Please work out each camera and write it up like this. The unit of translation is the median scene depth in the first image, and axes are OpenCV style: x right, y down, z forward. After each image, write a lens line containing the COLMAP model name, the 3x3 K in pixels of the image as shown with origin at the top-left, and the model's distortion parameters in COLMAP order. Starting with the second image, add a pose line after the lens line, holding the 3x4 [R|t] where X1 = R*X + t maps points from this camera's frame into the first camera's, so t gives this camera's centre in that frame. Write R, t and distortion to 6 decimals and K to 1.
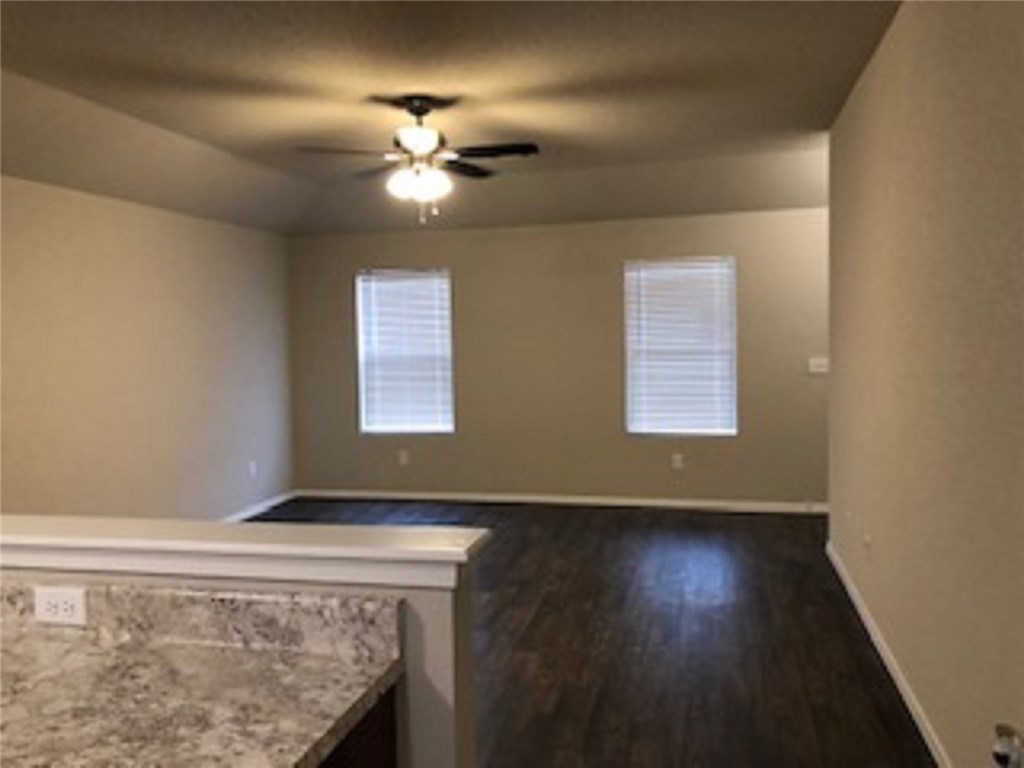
lens RADIAL K [[845.3, 0, 512.0], [0, 845.3, 384.0], [0, 0, 1]] dist [0.007267, -0.001542]
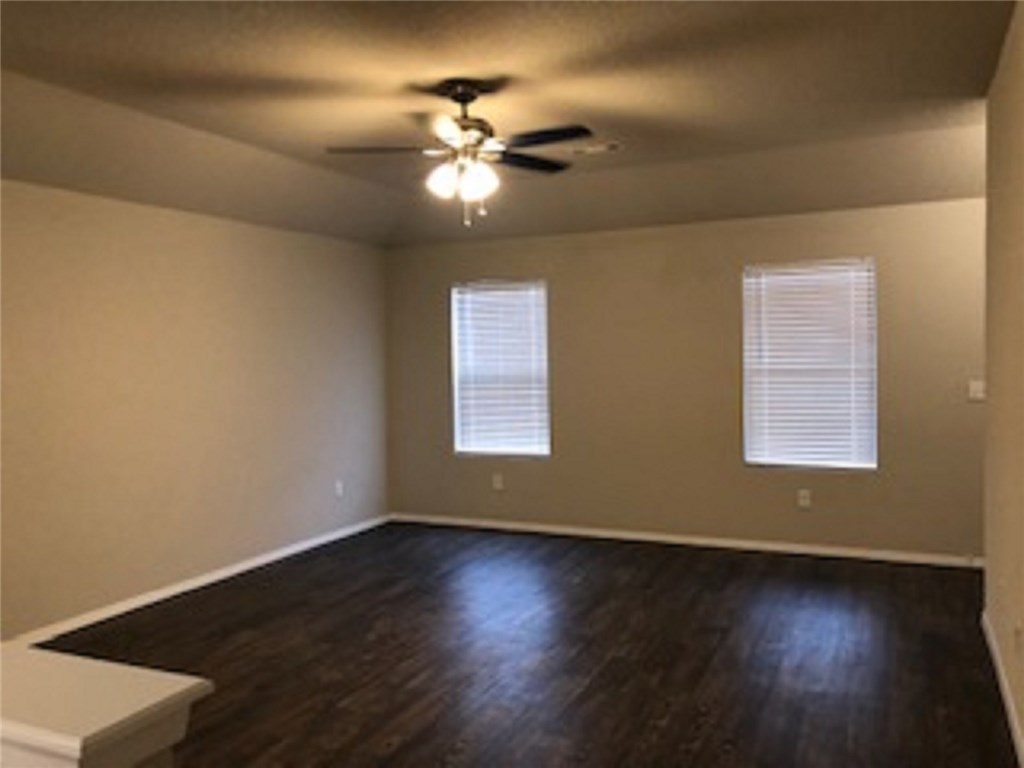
lens RADIAL K [[845.3, 0, 512.0], [0, 845.3, 384.0], [0, 0, 1]] dist [-0.005870, -0.007213]
pose [[0.979822, 0.011256, -0.199556, 0.078465], [-0.013413, 0.999865, -0.009462, -0.012898], [0.199422, 0.011948, 0.979841, 0.105467]]
